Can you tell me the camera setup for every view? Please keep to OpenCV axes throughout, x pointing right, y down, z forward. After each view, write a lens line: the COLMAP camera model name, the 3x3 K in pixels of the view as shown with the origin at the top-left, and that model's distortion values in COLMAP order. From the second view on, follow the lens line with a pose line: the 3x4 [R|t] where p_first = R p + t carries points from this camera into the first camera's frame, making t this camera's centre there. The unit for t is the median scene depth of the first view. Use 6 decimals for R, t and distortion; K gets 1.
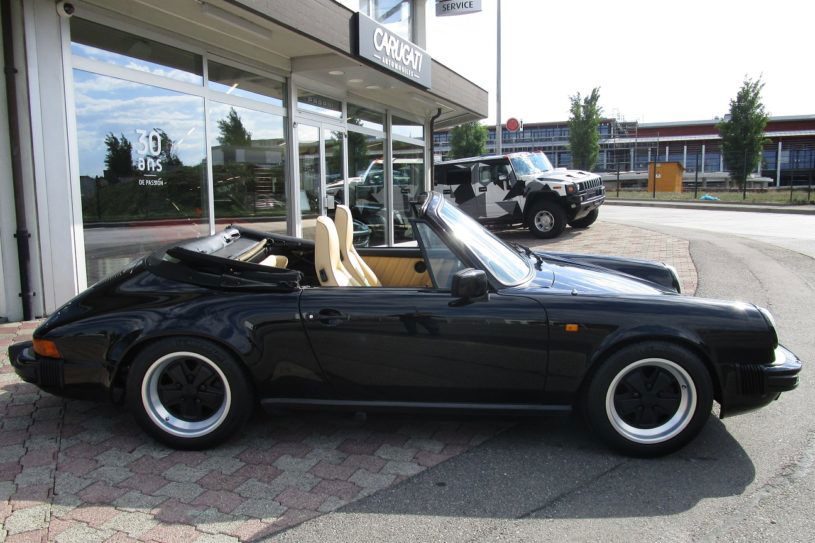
lens RADIAL K [[642.6, 0, 407.5], [0, 642.6, 271.5], [0, 0, 1]] dist [-0.009381, -0.003509]
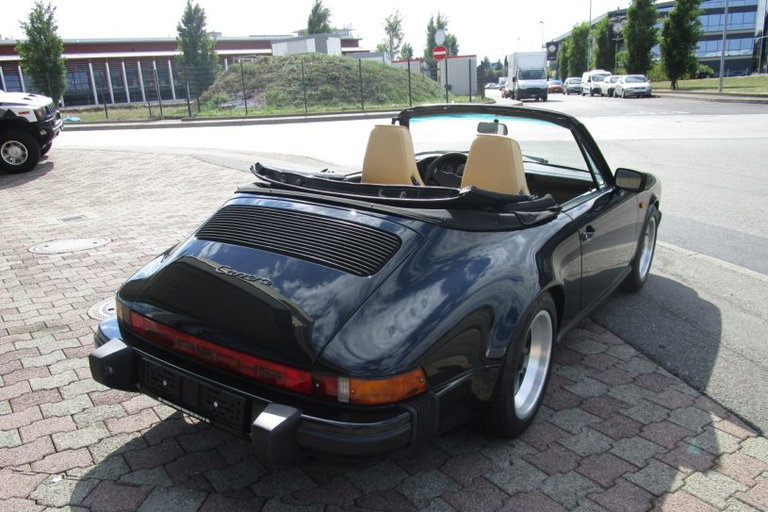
lens RADIAL K [[605.5, 0, 384.0], [0, 605.5, 256.0], [0, 0, 1]] dist [-0.009381, -0.003509]
pose [[0.573740, -0.234568, 0.784730, -0.473555], [0.147470, 0.972039, 0.182737, -0.050350], [-0.805652, 0.010880, 0.592289, 0.323918]]
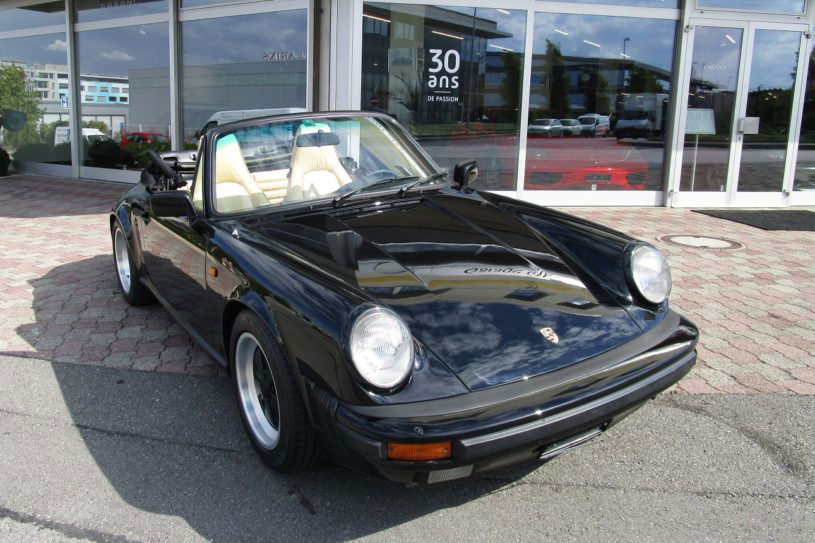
lens RADIAL K [[642.3, 0, 407.5], [0, 642.3, 271.5], [0, 0, 1]] dist [-0.066213, -0.000309]
pose [[0.556508, 0.207118, -0.804612, 0.498194], [-0.105103, 0.978199, 0.179108, -0.041678], [0.824167, -0.015108, 0.566145, 0.344720]]
